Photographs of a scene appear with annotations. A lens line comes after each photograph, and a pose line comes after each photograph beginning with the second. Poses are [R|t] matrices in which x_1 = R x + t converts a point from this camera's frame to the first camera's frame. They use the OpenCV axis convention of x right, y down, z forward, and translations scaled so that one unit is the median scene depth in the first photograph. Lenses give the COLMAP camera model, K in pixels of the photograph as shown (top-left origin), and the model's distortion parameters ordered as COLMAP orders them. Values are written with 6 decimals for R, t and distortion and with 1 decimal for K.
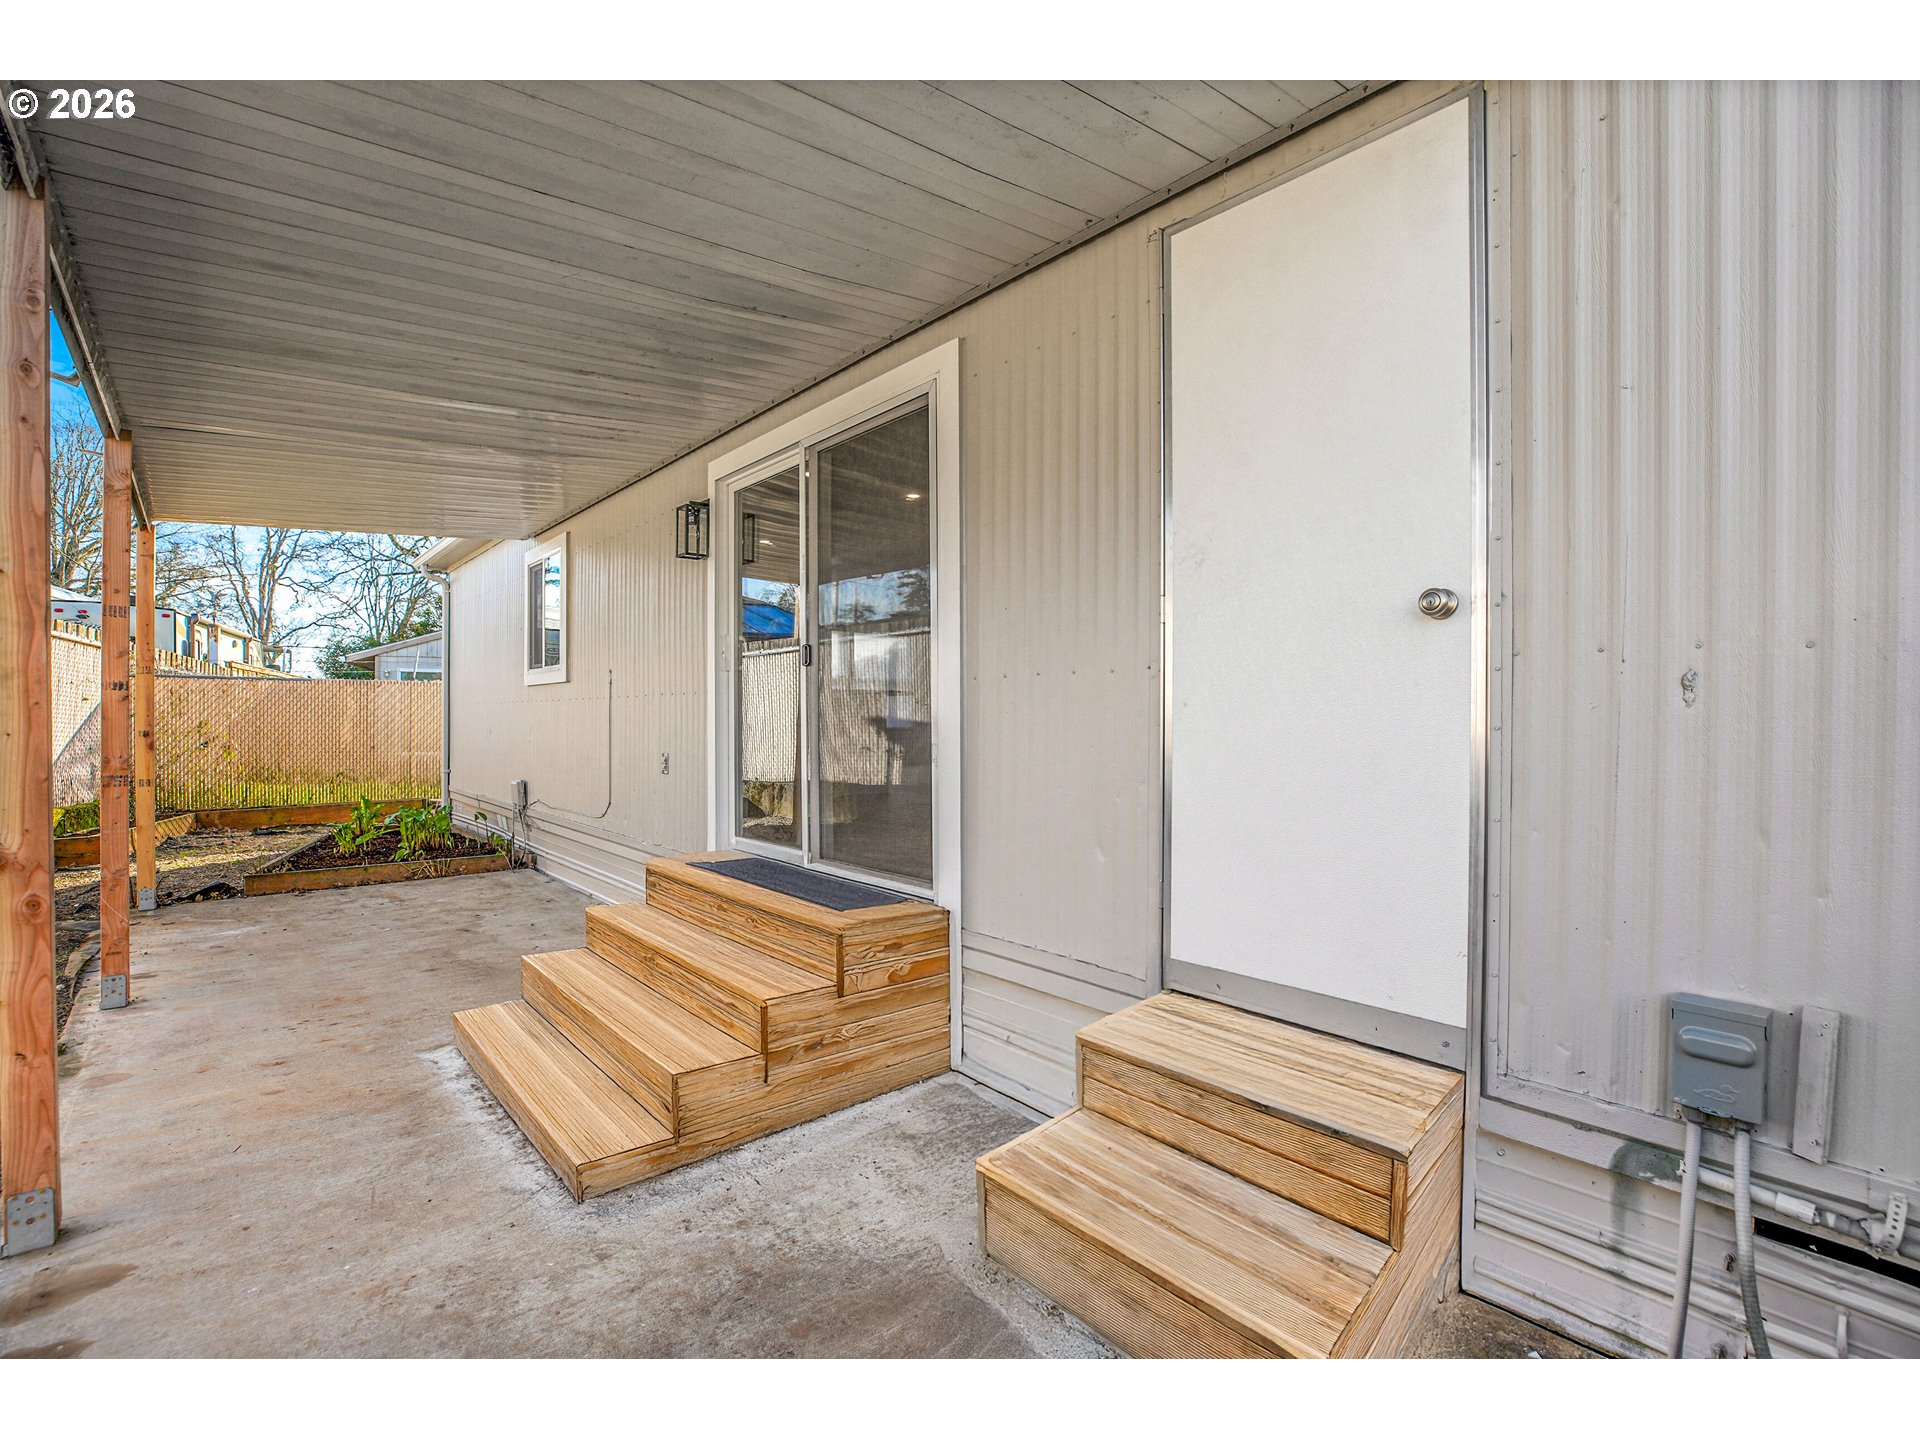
lens RADIAL K [[922.0, 0, 956.4], [0, 922.0, 730.8], [0, 0, 1]] dist [-0.023200, 0.000500]
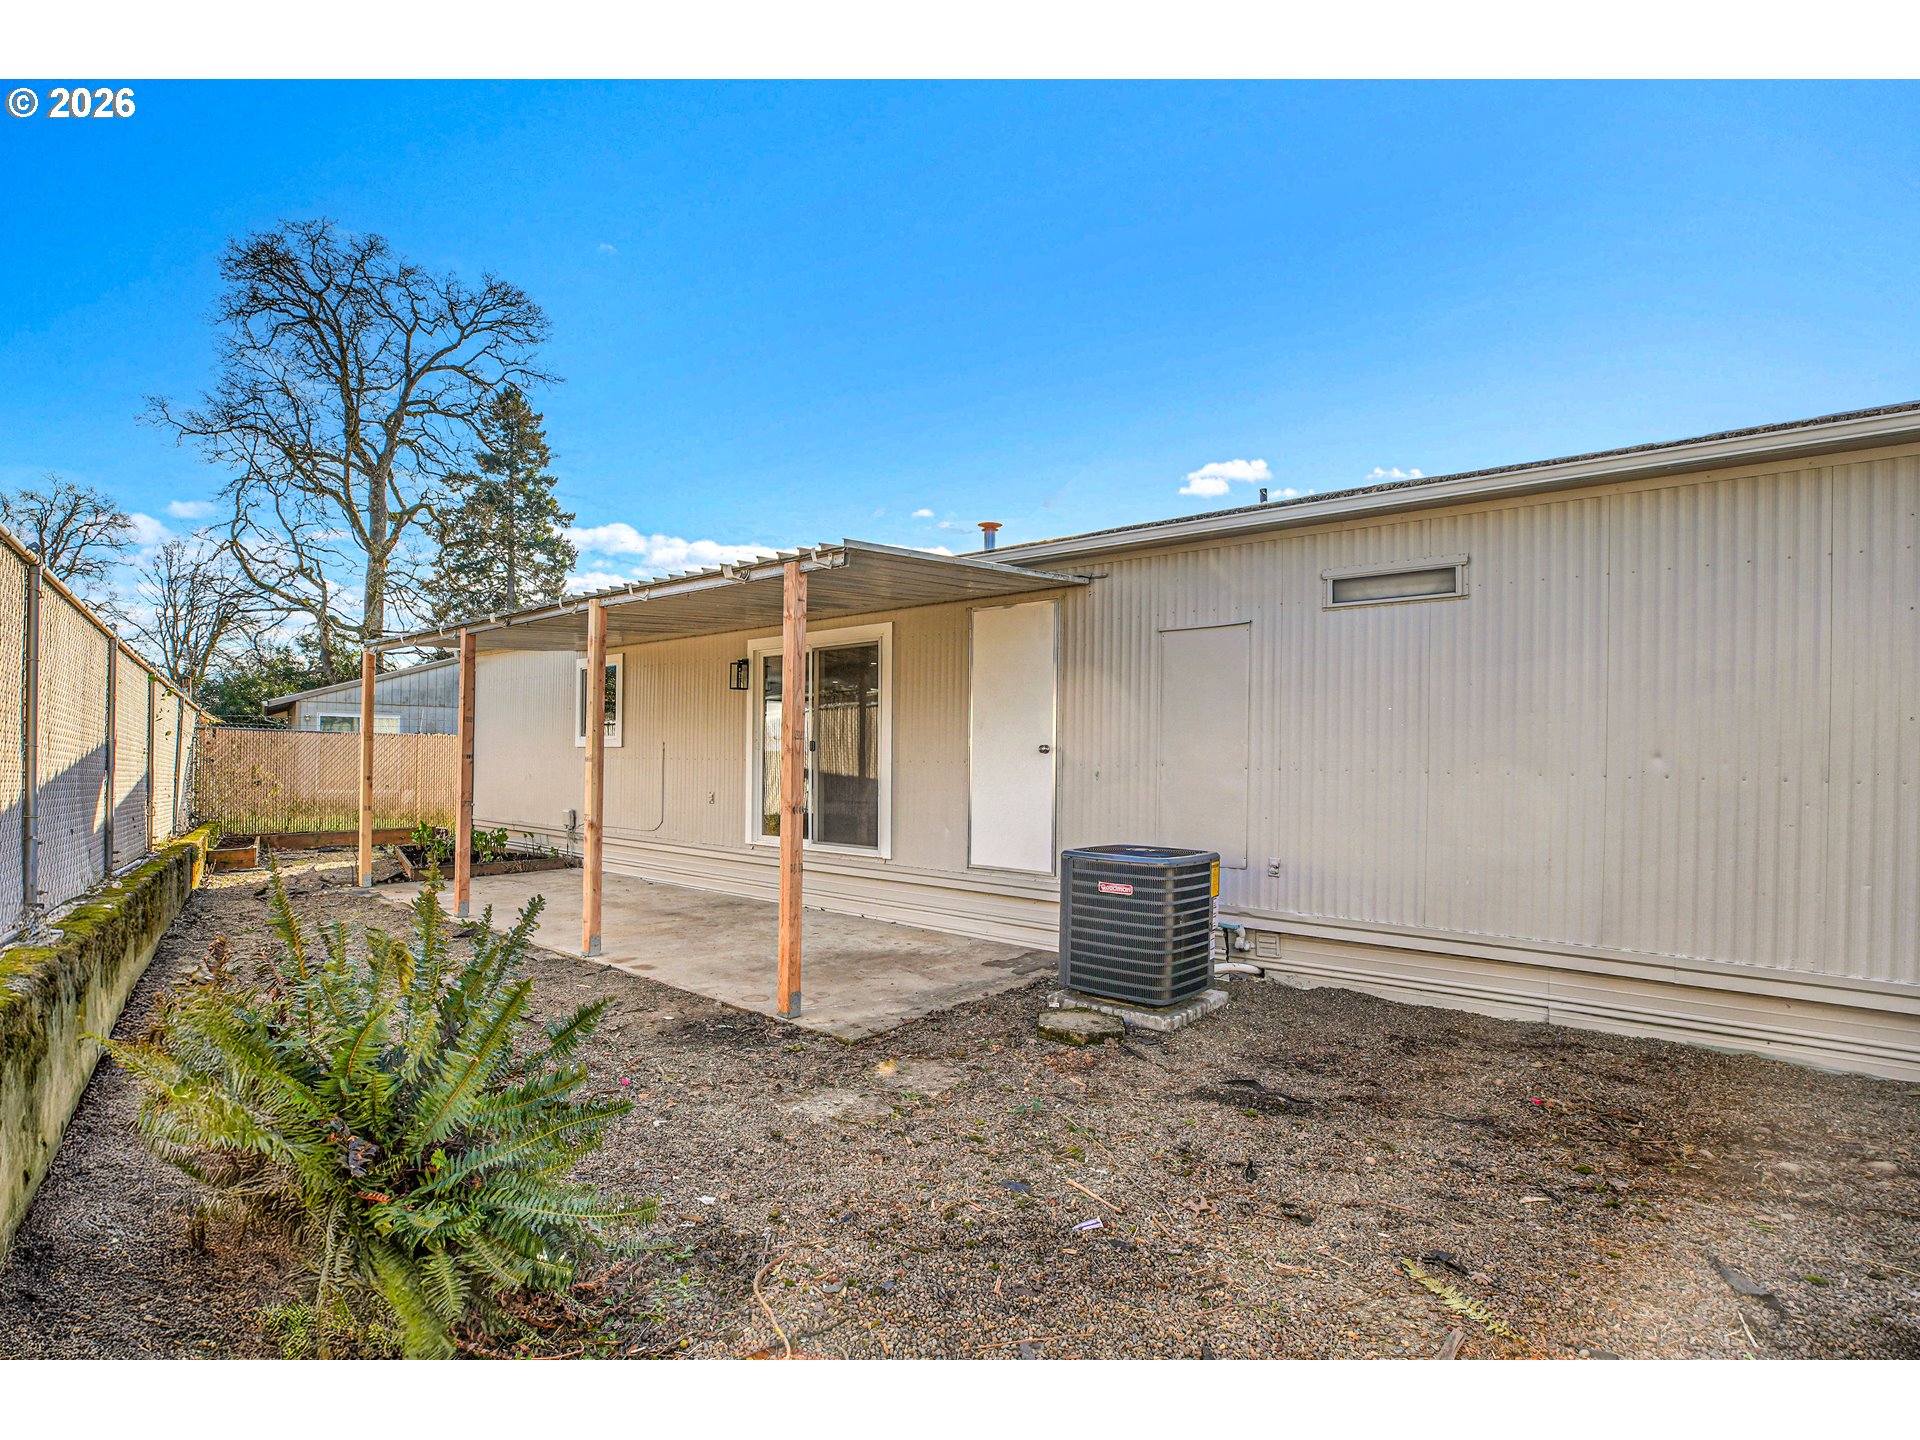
lens RADIAL K [[922.0, 0, 956.4], [0, 922.0, 730.8], [0, 0, 1]] dist [-0.023200, 0.000500]
pose [[0.987082, 0.013906, 0.159609, -0.146237], [-0.006946, 0.999004, -0.044081, -0.021006], [-0.160063, 0.042403, 0.986196, -0.971937]]
